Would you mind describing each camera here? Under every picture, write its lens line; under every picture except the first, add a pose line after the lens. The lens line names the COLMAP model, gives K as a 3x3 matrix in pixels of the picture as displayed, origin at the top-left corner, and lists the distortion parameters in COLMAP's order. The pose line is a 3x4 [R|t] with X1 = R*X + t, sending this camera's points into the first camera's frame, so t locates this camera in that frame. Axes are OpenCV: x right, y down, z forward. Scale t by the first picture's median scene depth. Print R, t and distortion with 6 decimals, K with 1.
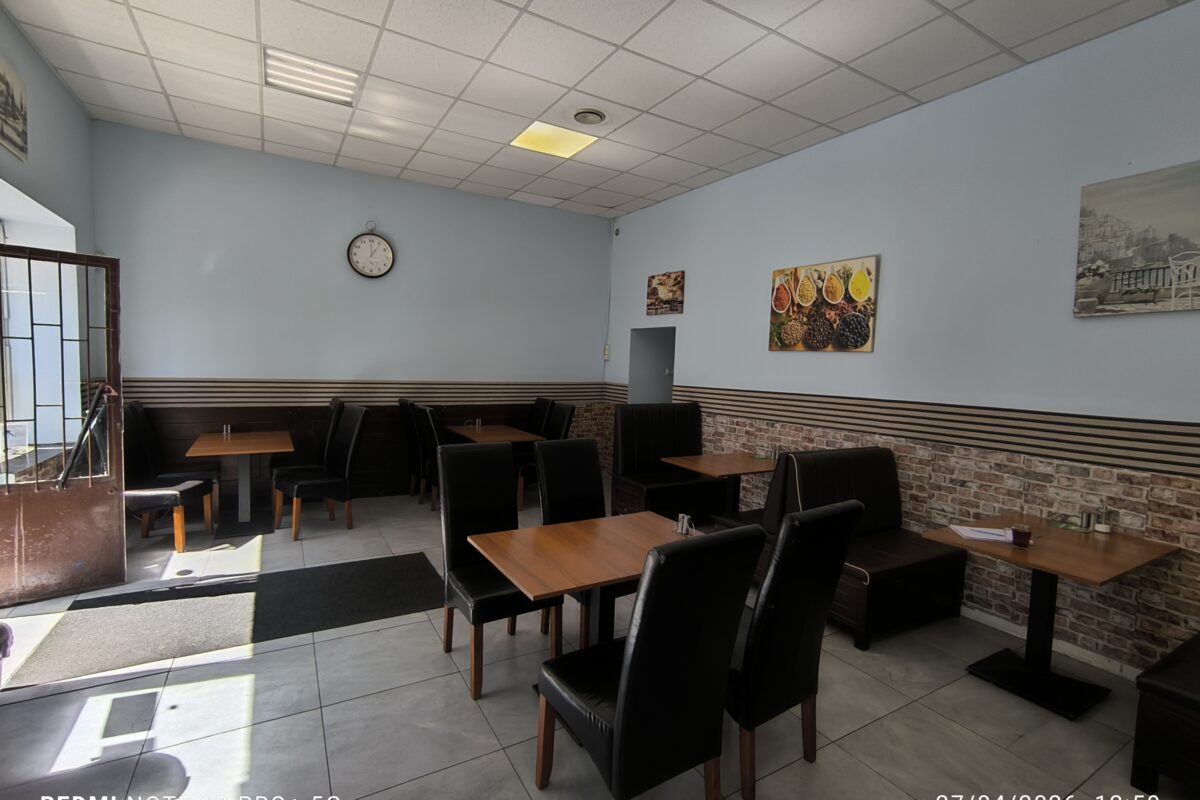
lens RADIAL K [[564.5, 0, 624.1], [0, 564.5, 401.9], [0, 0, 1]] dist [-0.022248, 0.015962]
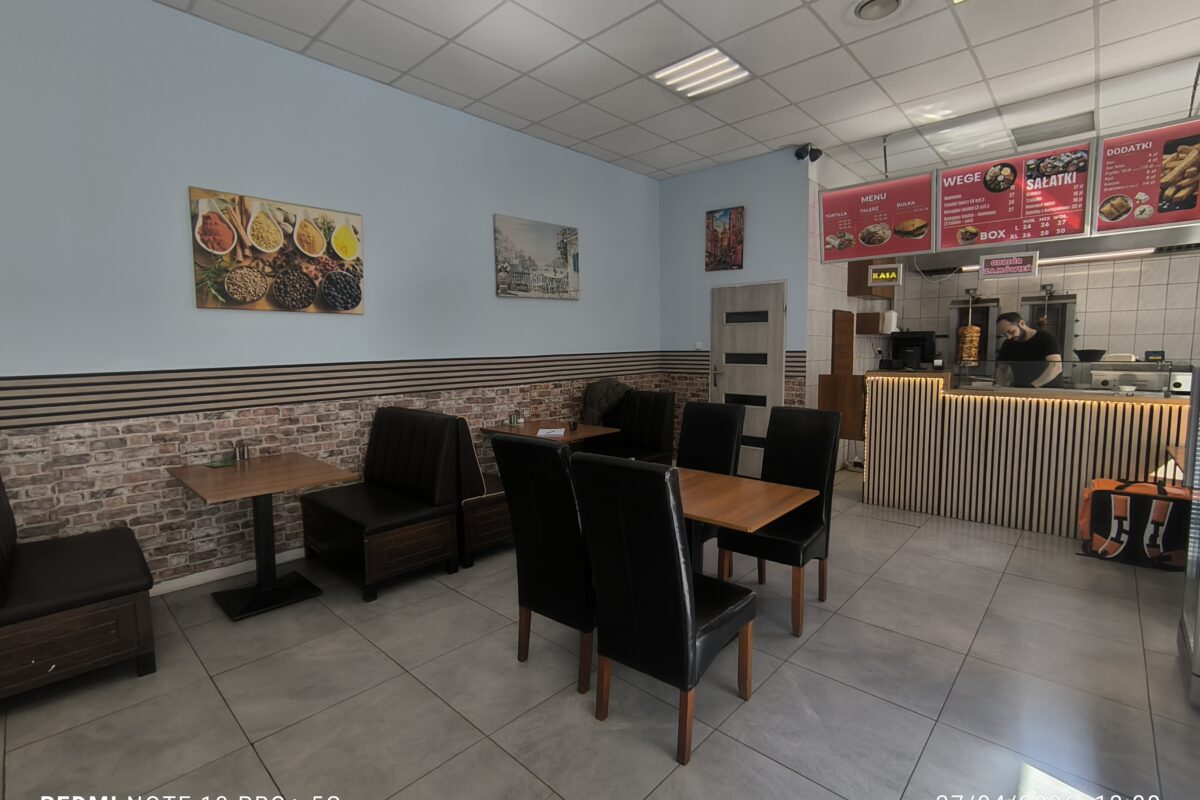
lens RADIAL K [[564.5, 0, 576.9], [0, 564.5, 408.4], [0, 0, 1]] dist [-0.022248, 0.015962]
pose [[-0.248672, -0.133186, 0.959387, -0.572357], [0.074837, 0.984898, 0.156125, -0.048191], [-0.965692, 0.110621, -0.234949, 0.818075]]
